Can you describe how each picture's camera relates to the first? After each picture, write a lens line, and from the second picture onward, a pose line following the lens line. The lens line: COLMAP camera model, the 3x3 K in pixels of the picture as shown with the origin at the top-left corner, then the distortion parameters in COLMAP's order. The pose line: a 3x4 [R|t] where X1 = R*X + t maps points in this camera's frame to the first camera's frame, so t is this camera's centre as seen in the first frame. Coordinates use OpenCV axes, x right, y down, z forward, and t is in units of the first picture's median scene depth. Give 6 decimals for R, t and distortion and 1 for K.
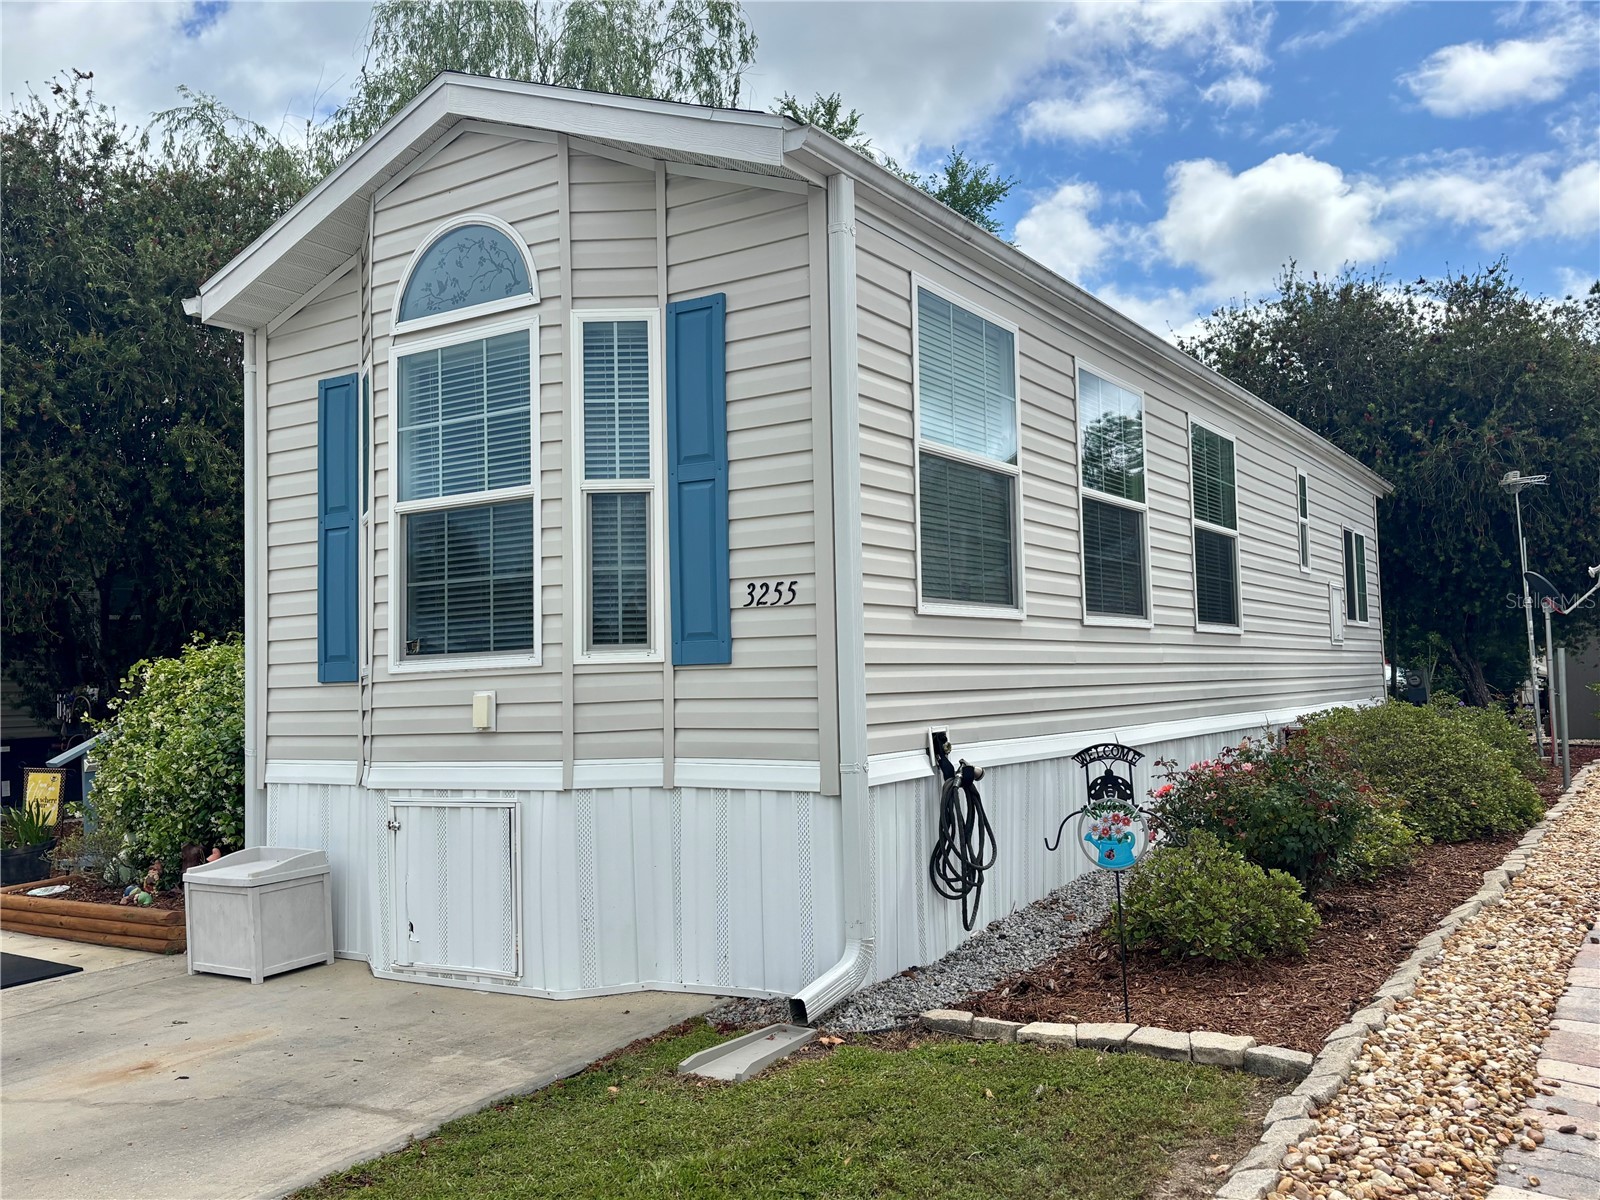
lens RADIAL K [[1354.6, 0, 797.2], [0, 1354.6, 605.1], [0, 0, 1]] dist [0.075854, -0.093157]
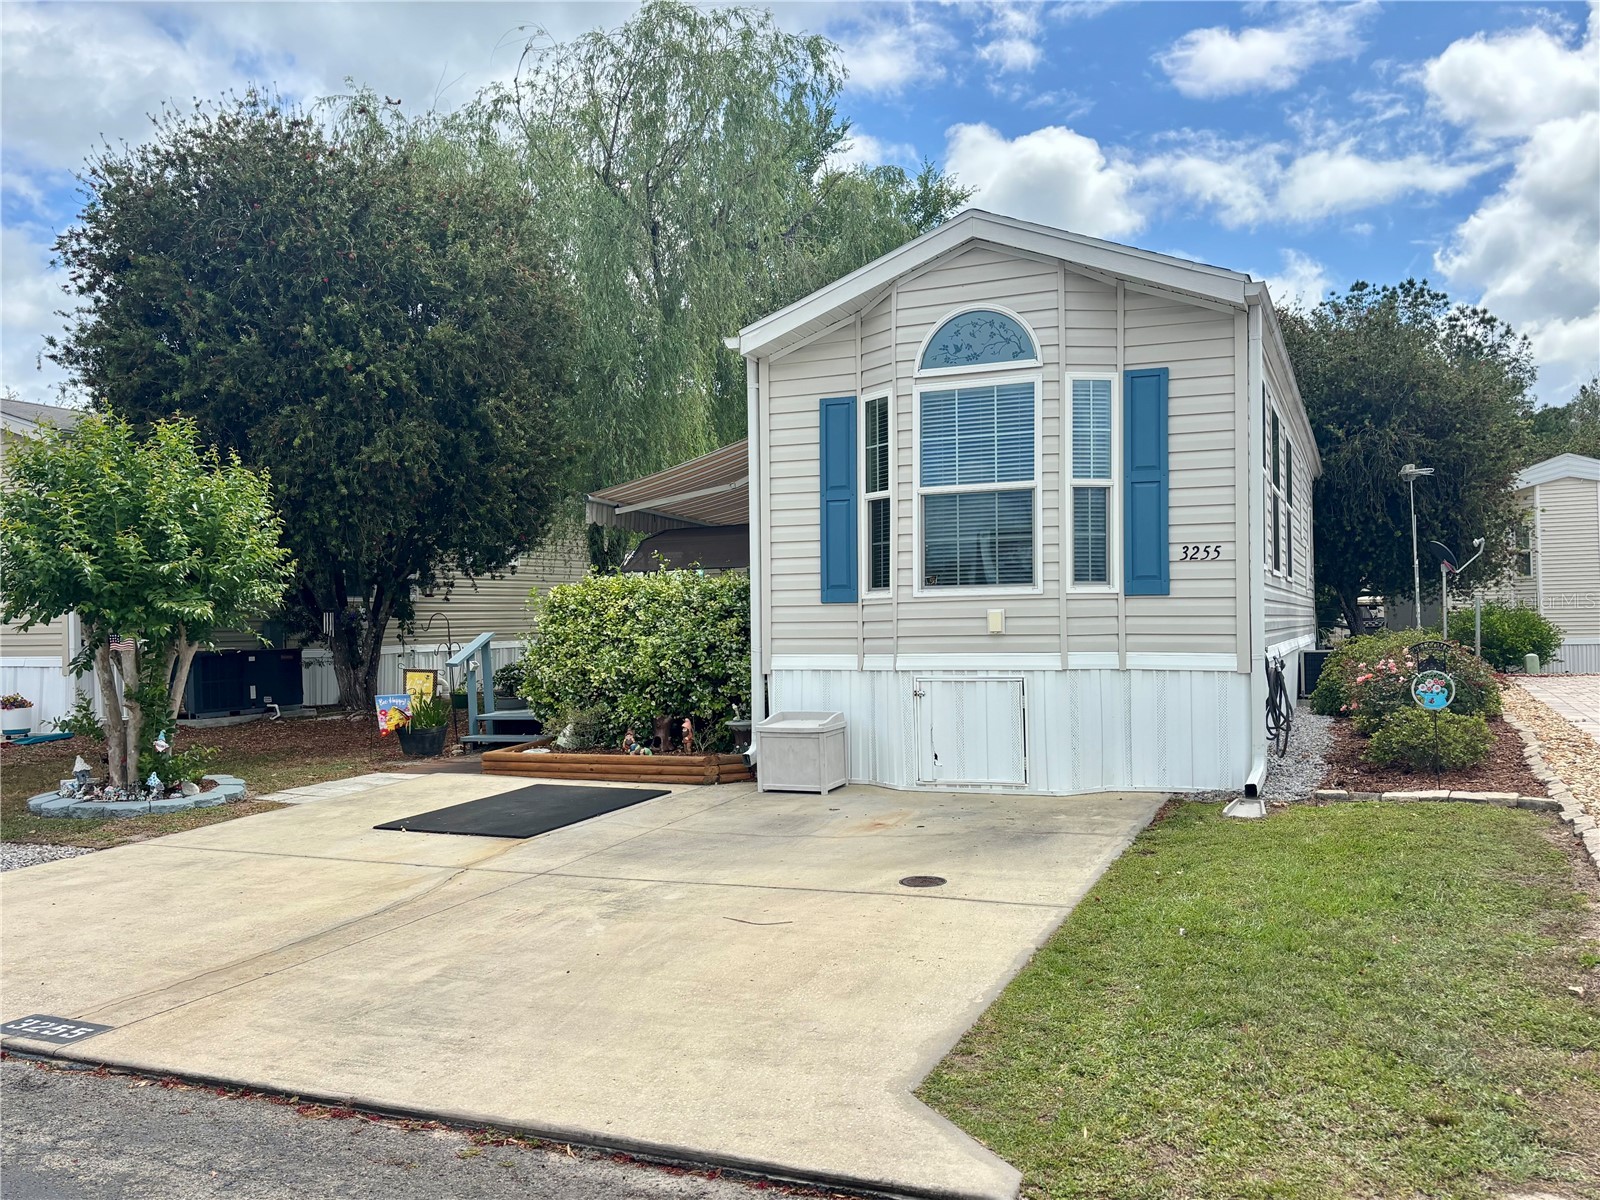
lens RADIAL K [[1354.6, 0, 791.9], [0, 1354.6, 608.6], [0, 0, 1]] dist [0.075854, -0.093157]
pose [[0.985560, 0.017809, 0.168386, -0.683584], [-0.025167, 0.998815, 0.041667, 0.002491], [-0.167444, -0.045303, 0.984840, -0.490258]]
